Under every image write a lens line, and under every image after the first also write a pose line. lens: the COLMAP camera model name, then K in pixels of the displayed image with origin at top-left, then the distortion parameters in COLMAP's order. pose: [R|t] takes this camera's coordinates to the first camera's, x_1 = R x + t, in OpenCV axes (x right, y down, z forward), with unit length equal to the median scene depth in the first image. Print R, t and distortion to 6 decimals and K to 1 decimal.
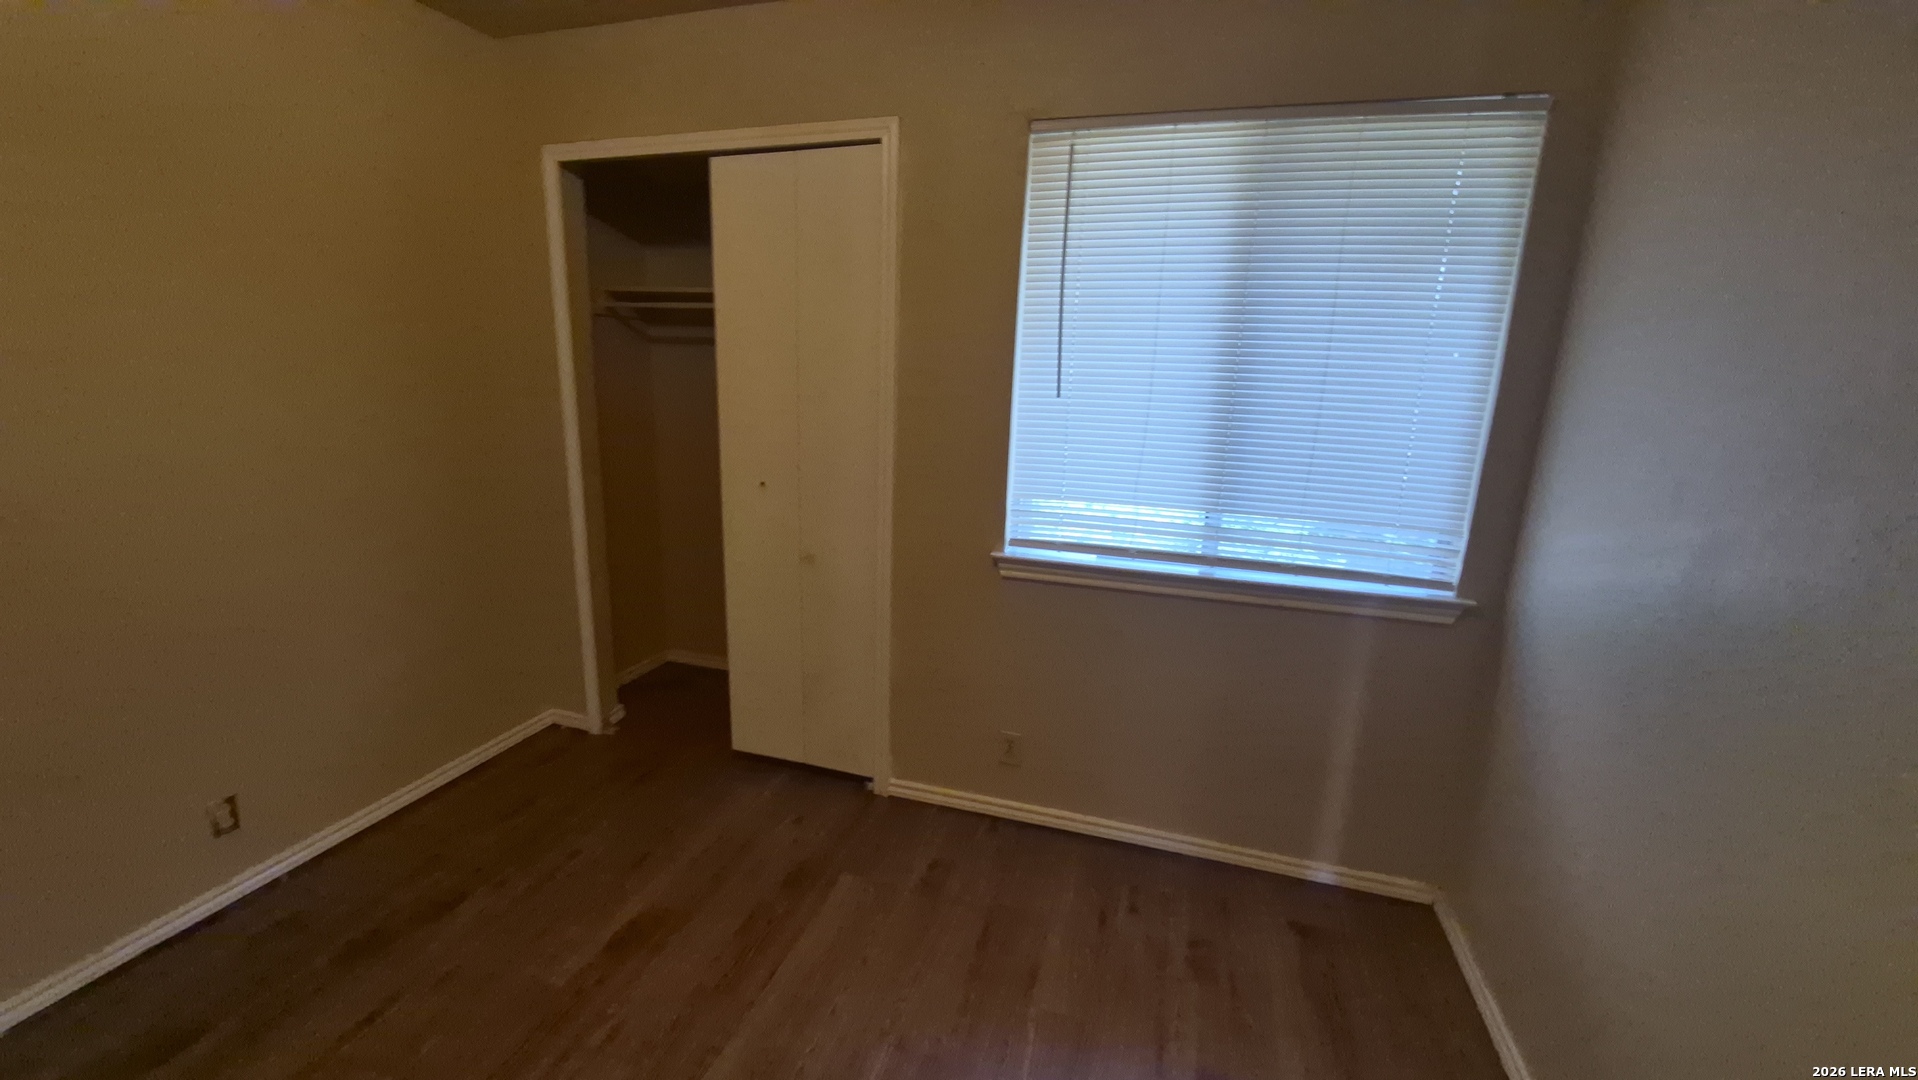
lens RADIAL K [[767.1, 0, 948.5], [0, 767.1, 548.1], [0, 0, 1]] dist [-0.001505, -0.000376]
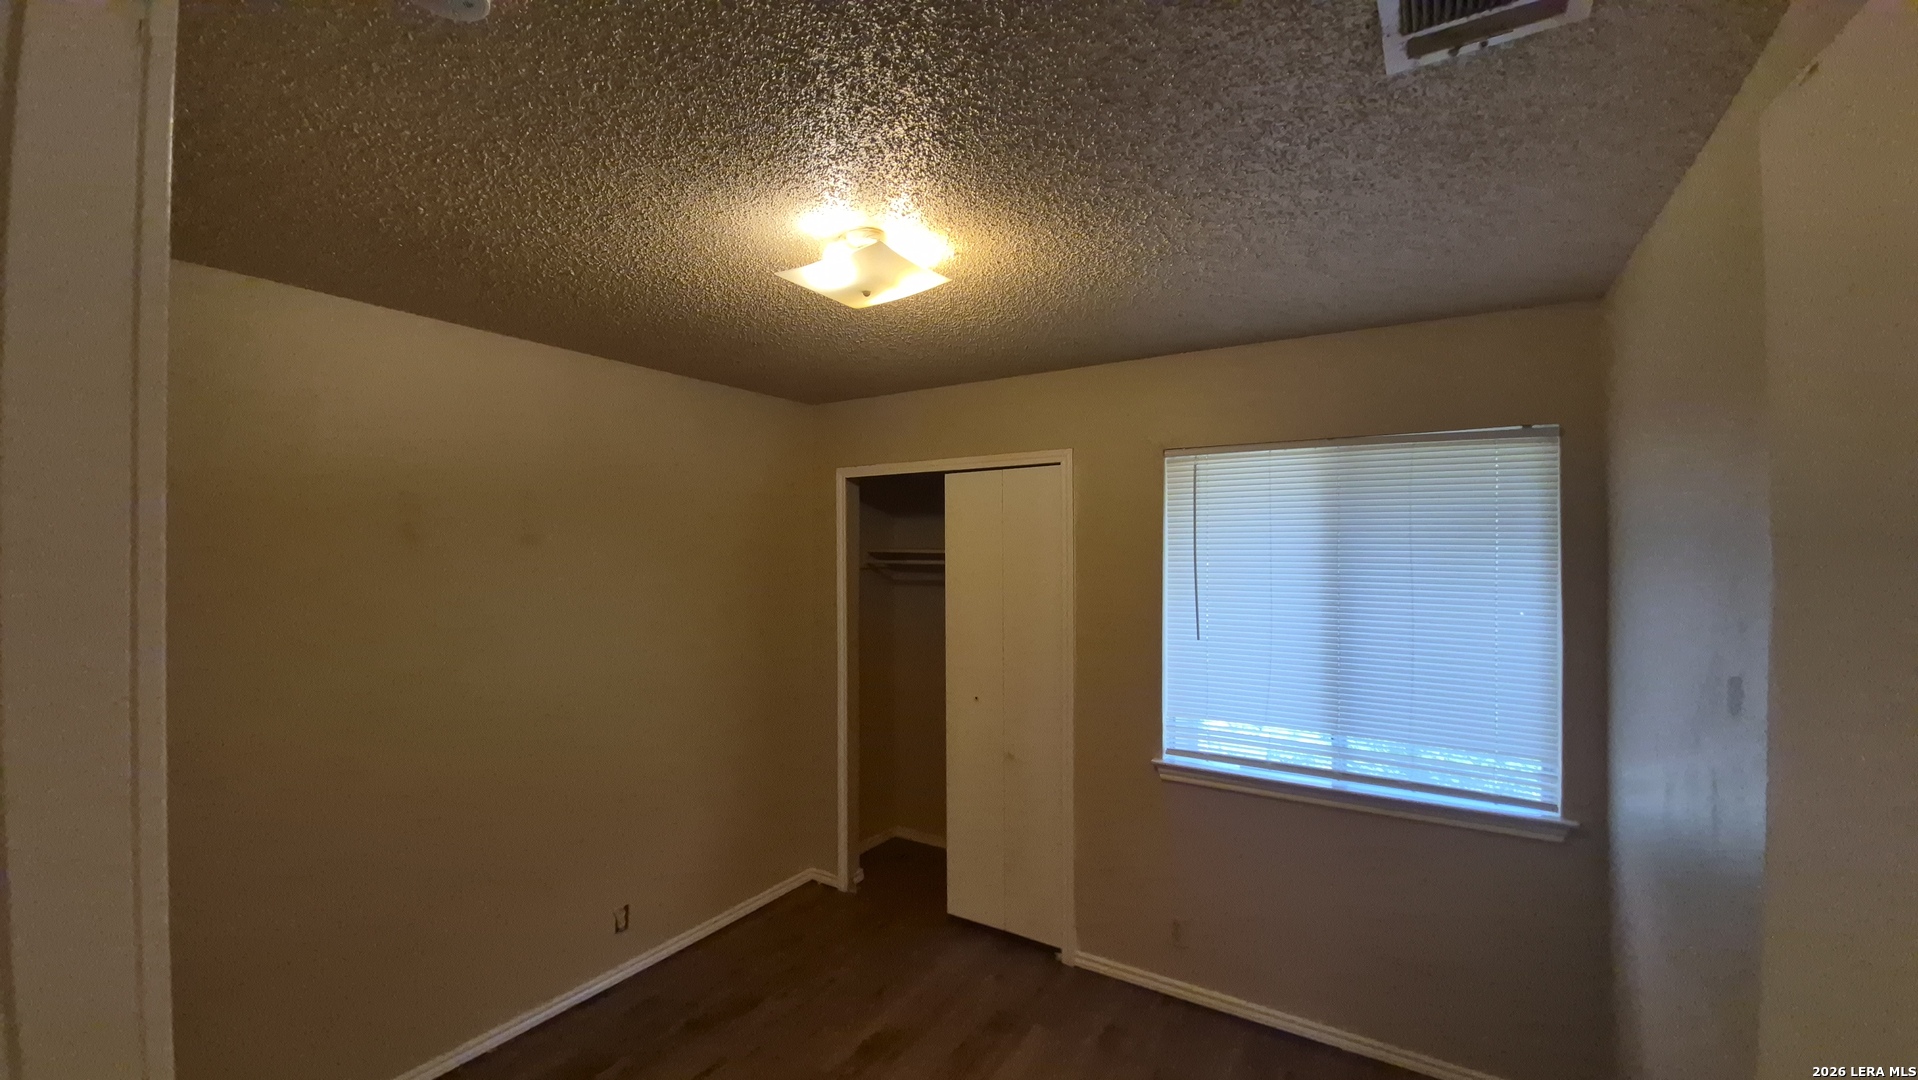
lens RADIAL K [[819.7, 0, 906.2], [0, 819.7, 532.6], [0, 0, 1]] dist [-0.003216, -0.000531]
pose [[0.952925, -0.037328, -0.300898, 0.091078], [-0.037314, 0.970411, -0.238557, -0.020223], [0.300900, 0.238555, 0.923337, -0.468309]]
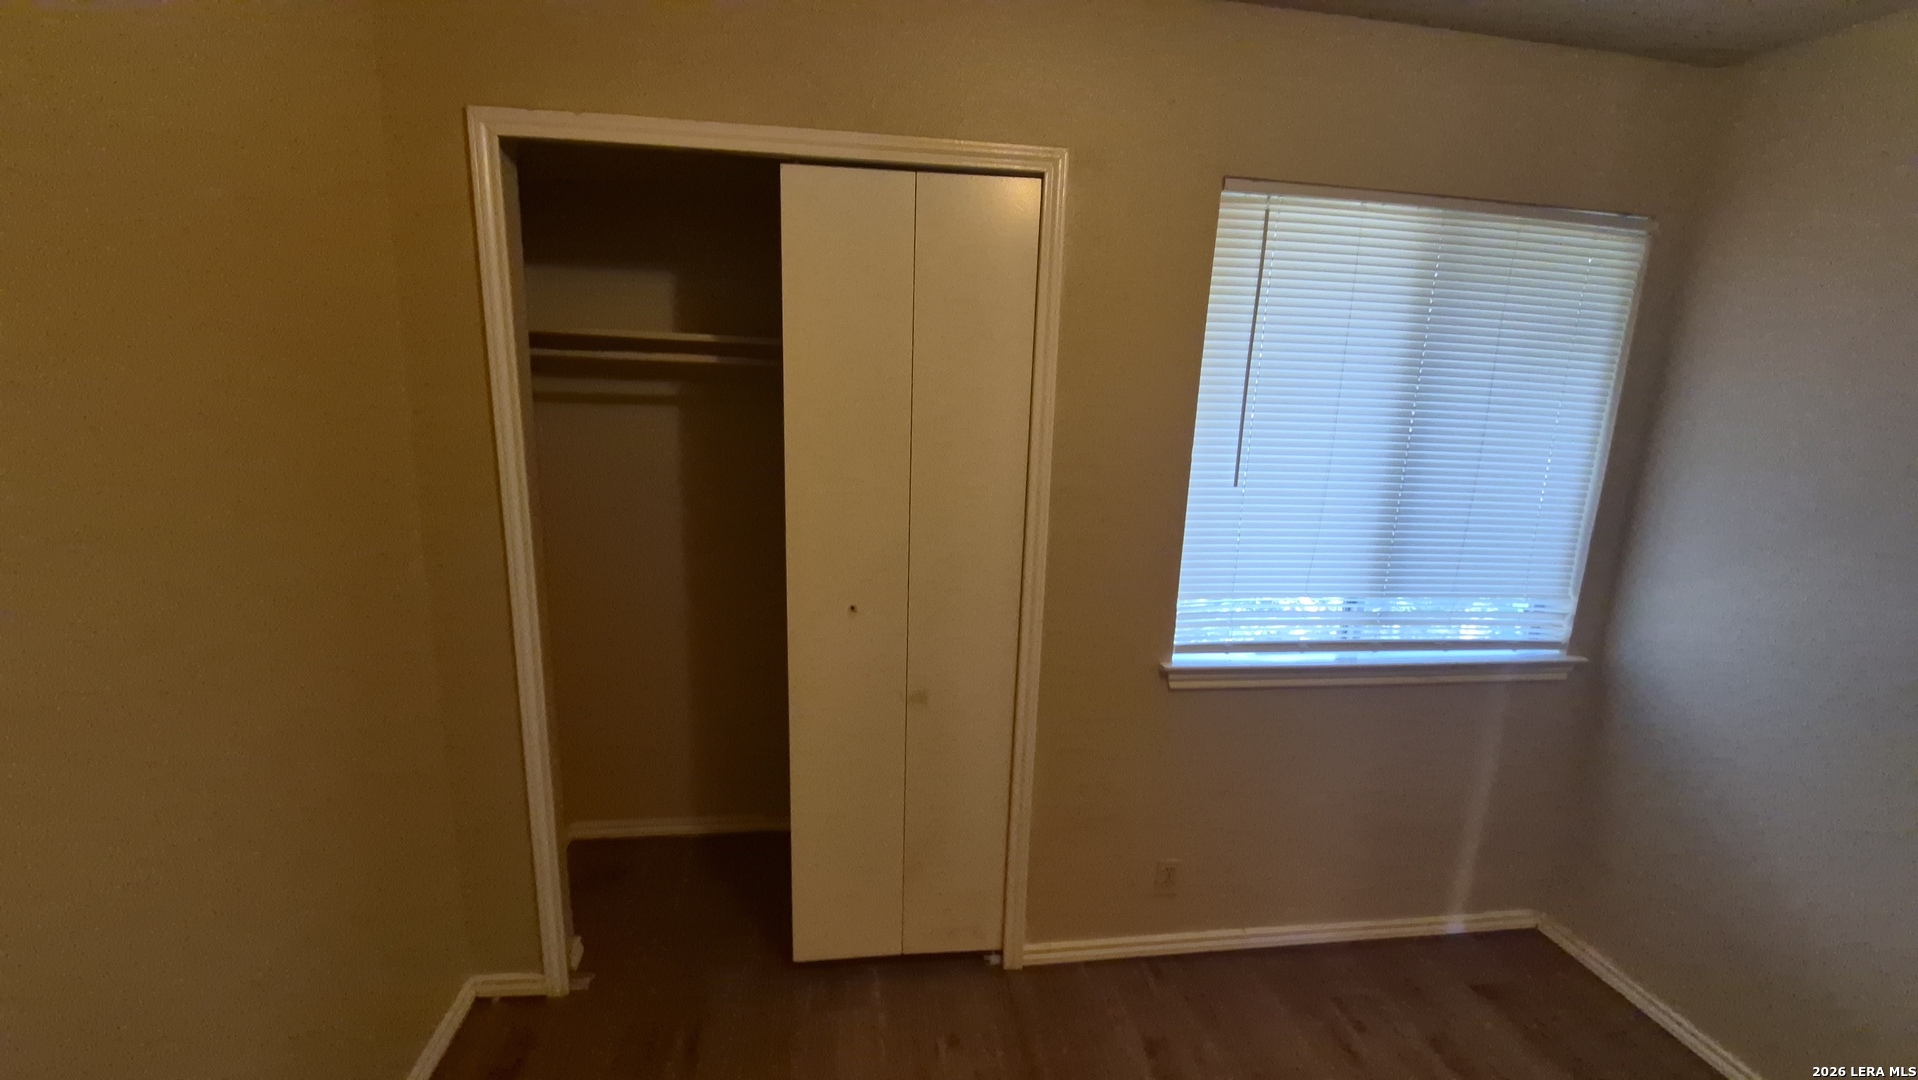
lens RADIAL K [[772.2, 0, 943.4], [0, 772.2, 556.6], [0, 0, 1]] dist [-0.002680, -0.000511]
pose [[0.902794, -0.087504, 0.421078, -0.525563], [0.089934, 0.995847, 0.014126, -0.150873], [-0.420566, 0.025116, 0.906914, 0.312595]]
